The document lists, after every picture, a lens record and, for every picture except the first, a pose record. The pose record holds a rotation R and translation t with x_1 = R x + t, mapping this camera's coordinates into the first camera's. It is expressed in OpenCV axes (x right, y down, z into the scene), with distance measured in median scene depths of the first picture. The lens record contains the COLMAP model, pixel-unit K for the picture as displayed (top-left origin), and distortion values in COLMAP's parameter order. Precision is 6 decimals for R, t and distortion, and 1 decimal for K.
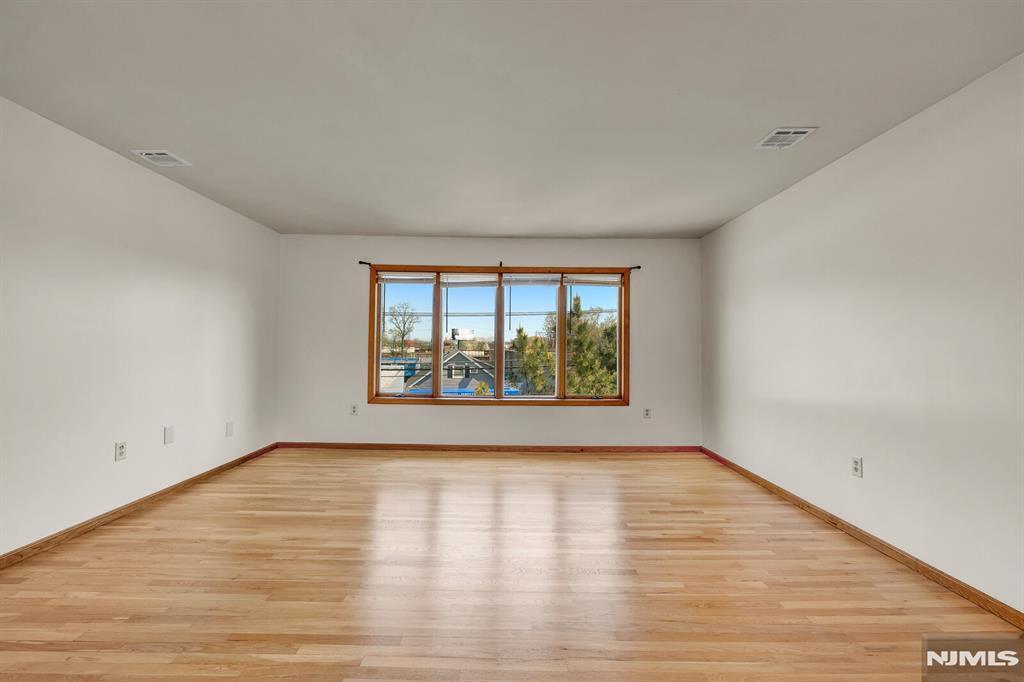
lens RADIAL K [[438.8, 0, 512.4], [0, 438.8, 334.3], [0, 0, 1]] dist [-0.004609, 0.001552]
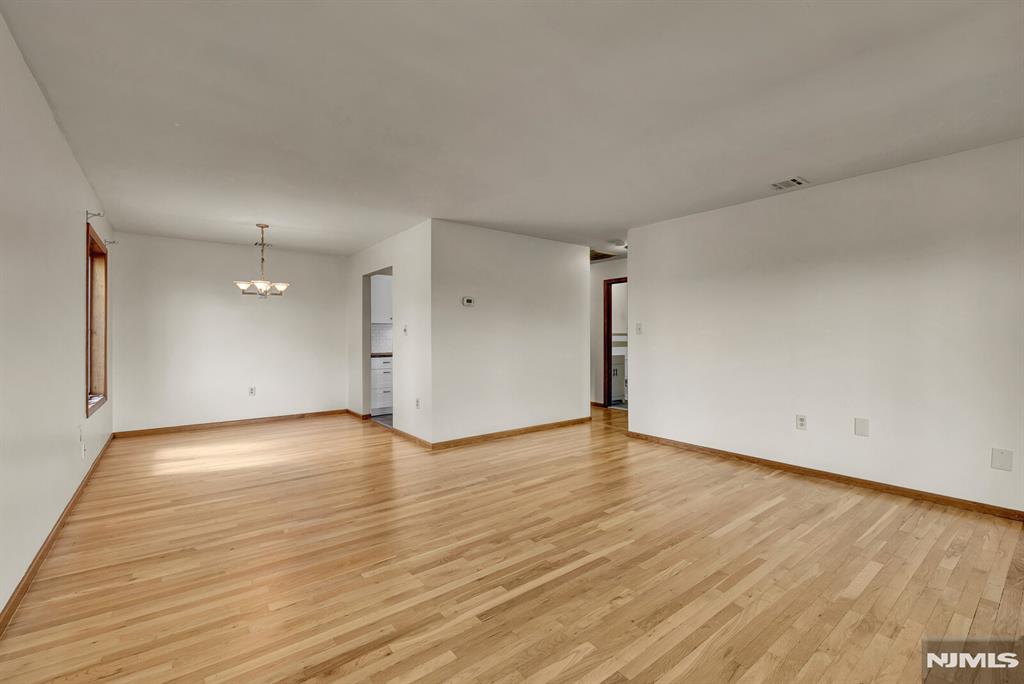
lens RADIAL K [[438.8, 0, 511.9], [0, 438.8, 335.5], [0, 0, 1]] dist [-0.004609, 0.001552]
pose [[-0.789847, -0.011994, -0.613187, 0.325742], [0.010834, 0.999380, -0.033504, 0.028591], [0.613209, -0.033106, -0.789227, 0.886198]]
